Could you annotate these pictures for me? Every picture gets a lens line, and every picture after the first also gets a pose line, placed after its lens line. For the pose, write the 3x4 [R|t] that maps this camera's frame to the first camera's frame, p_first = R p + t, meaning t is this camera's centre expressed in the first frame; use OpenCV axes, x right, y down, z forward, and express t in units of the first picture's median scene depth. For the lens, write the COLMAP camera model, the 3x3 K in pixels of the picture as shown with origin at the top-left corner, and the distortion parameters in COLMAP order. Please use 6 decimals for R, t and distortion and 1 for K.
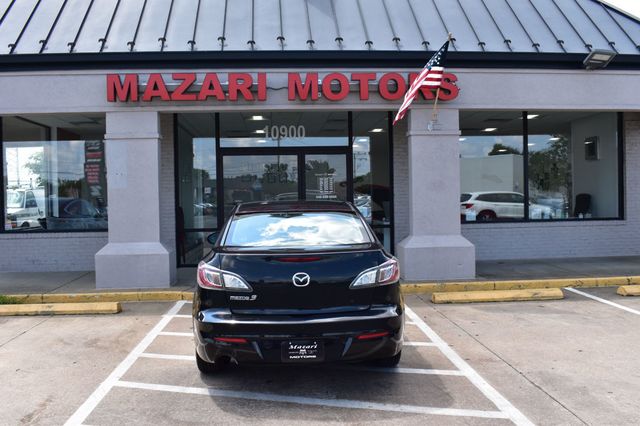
lens RADIAL K [[587.9, 0, 320.0], [0, 587.9, 213.0], [0, 0, 1]] dist [-0.074707, -0.003267]
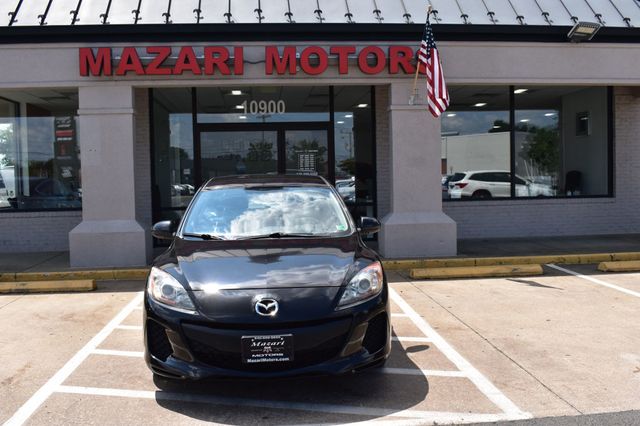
lens RADIAL K [[631.8, 0, 320.0], [0, 631.8, 213.0], [0, 0, 1]] dist [-0.071225, 0.008006]
pose [[0.999849, -0.003581, 0.016989, 0.017618], [0.003116, 0.999622, 0.027323, 0.010556], [-0.017080, -0.027266, 0.999482, -0.057720]]
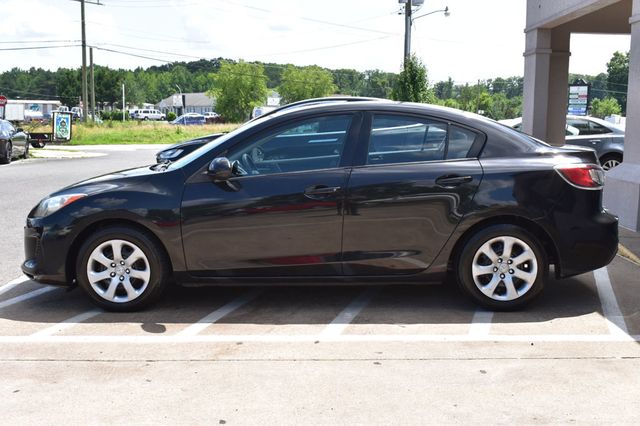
lens RADIAL K [[731.4, 0, 320.0], [0, 731.4, 213.0], [0, 0, 1]] dist [-0.052454, -0.029006]
pose [[-0.100450, 0.146583, -0.984085, 0.611845], [-0.031100, 0.988142, 0.150362, -0.012503], [0.994456, 0.045709, -0.094700, 0.687676]]
